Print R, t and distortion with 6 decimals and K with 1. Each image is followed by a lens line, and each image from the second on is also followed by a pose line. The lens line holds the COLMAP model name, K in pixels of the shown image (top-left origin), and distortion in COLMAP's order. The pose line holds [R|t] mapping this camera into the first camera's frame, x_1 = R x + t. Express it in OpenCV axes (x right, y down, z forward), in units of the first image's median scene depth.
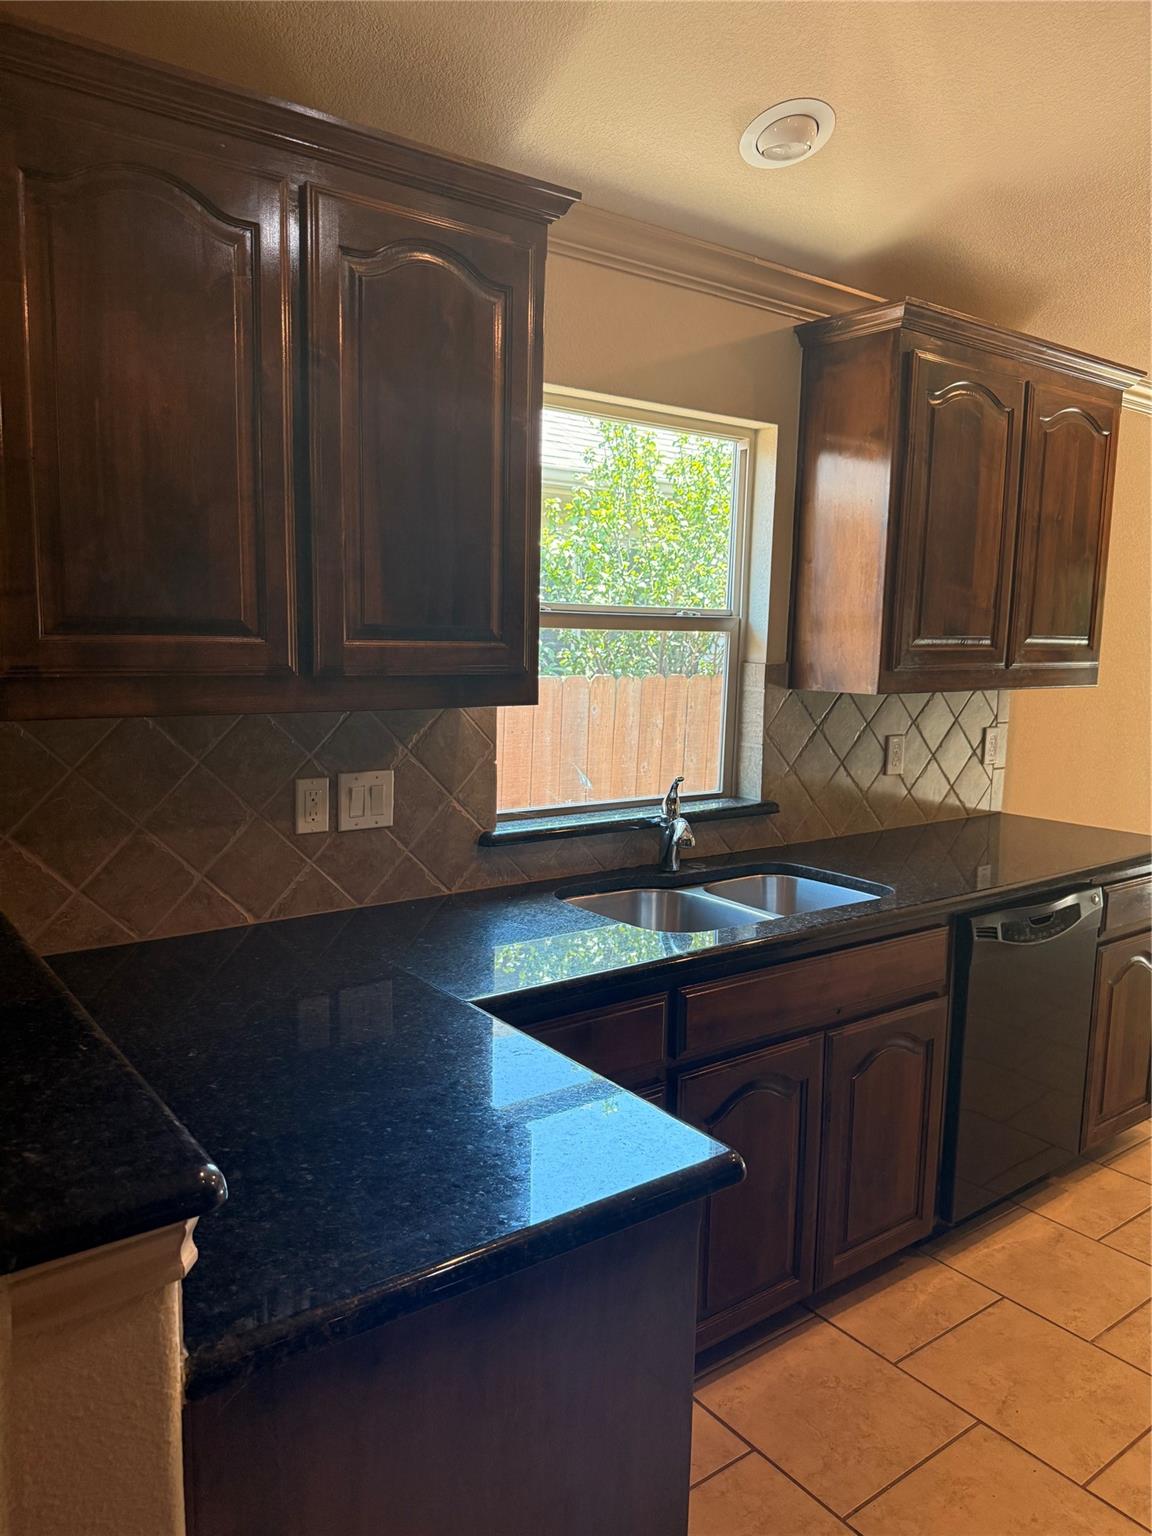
lens RADIAL K [[1095.5, 0, 578.8], [0, 1095.5, 761.5], [0, 0, 1]] dist [-0.005129, 0.003690]
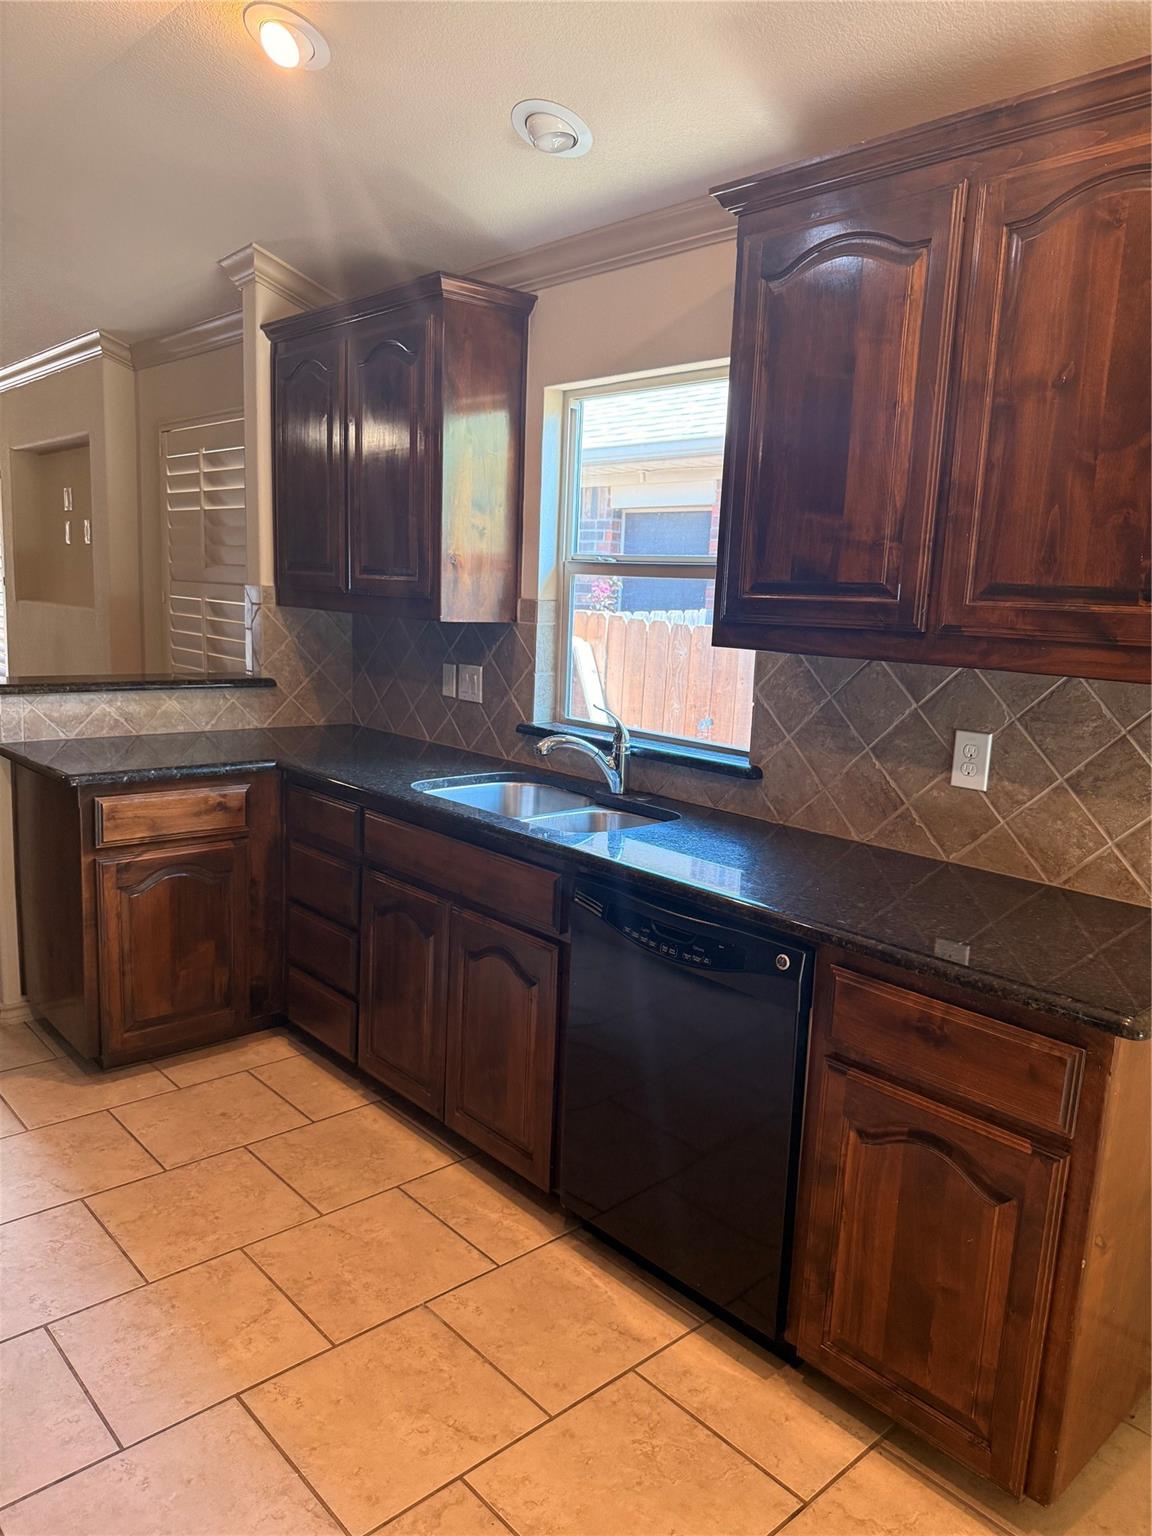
lens RADIAL K [[1095.5, 0, 588.6], [0, 1095.5, 775.8], [0, 0, 1]] dist [-0.005129, 0.003690]
pose [[0.087883, 0.169409, -0.981620, 1.314613], [-0.140083, 0.977742, 0.156199, -0.098402], [0.986232, 0.123781, 0.109658, 0.955149]]
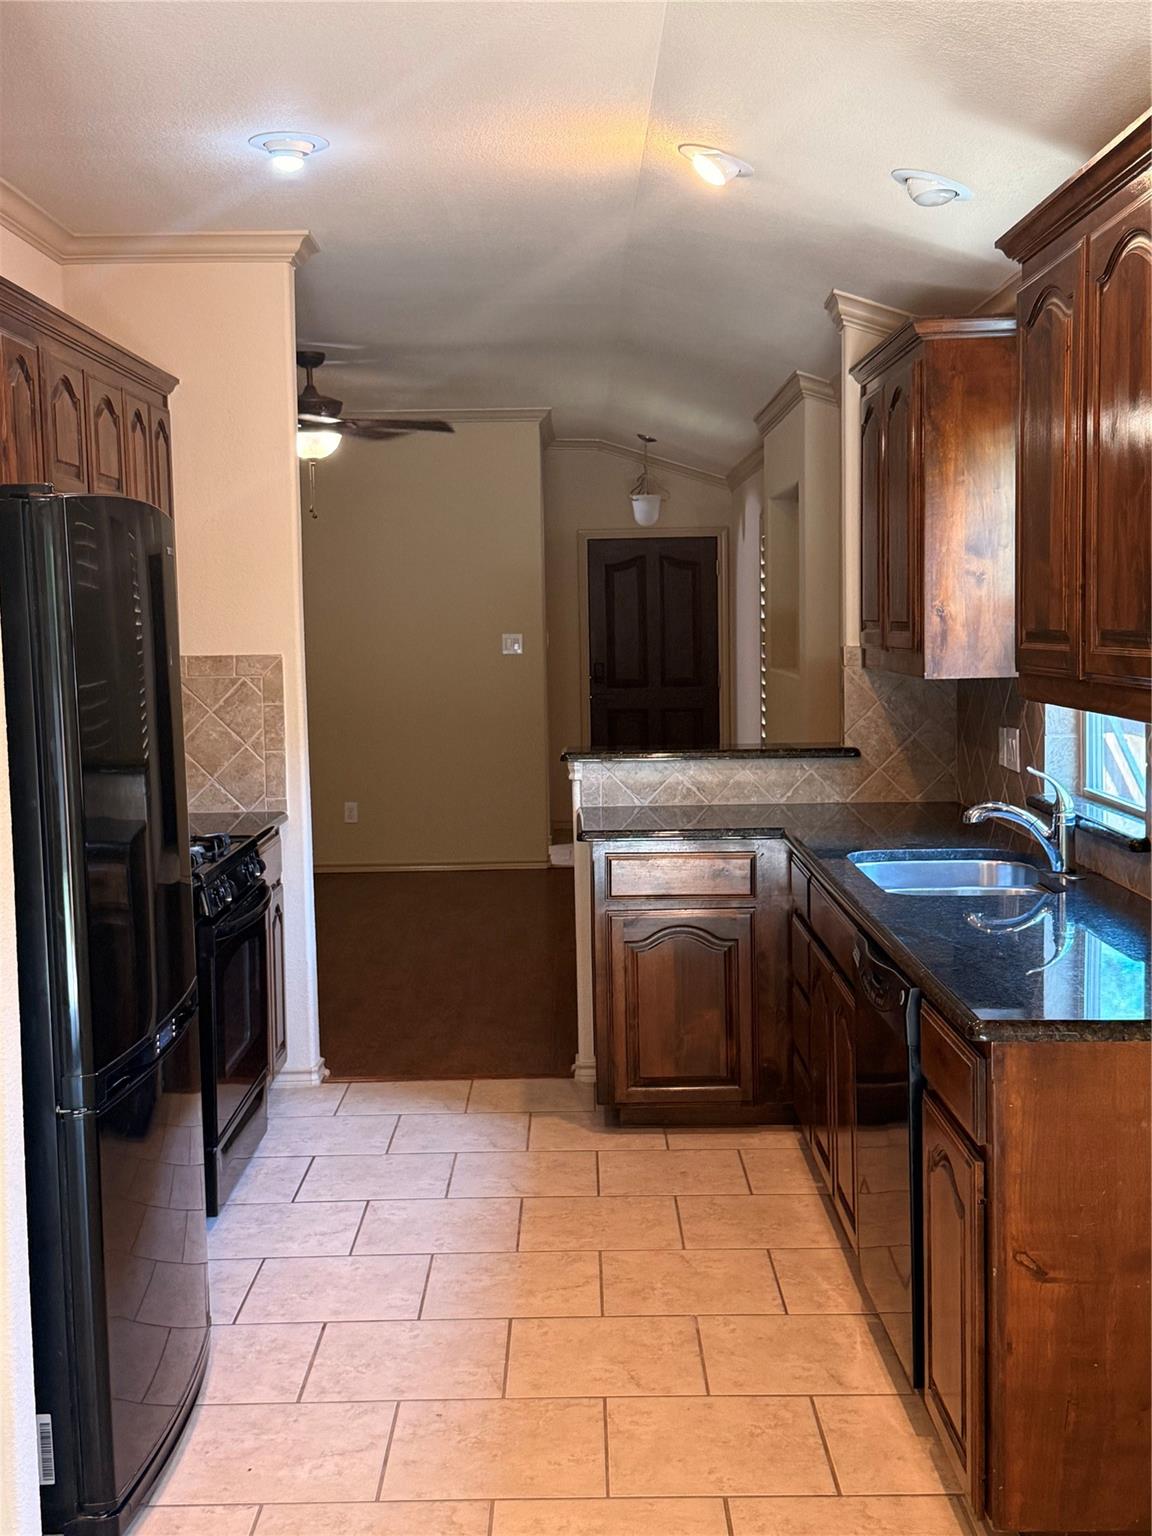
lens RADIAL K [[1784.6, 0, 572.0], [0, 1784.6, 770.4], [0, 0, 1]] dist [0.001476, 0.000000]
pose [[-0.610399, 0.075661, -0.788473, 1.782270], [-0.062568, 0.987712, 0.143217, -0.211071], [0.789619, 0.136753, -0.598164, 1.801023]]
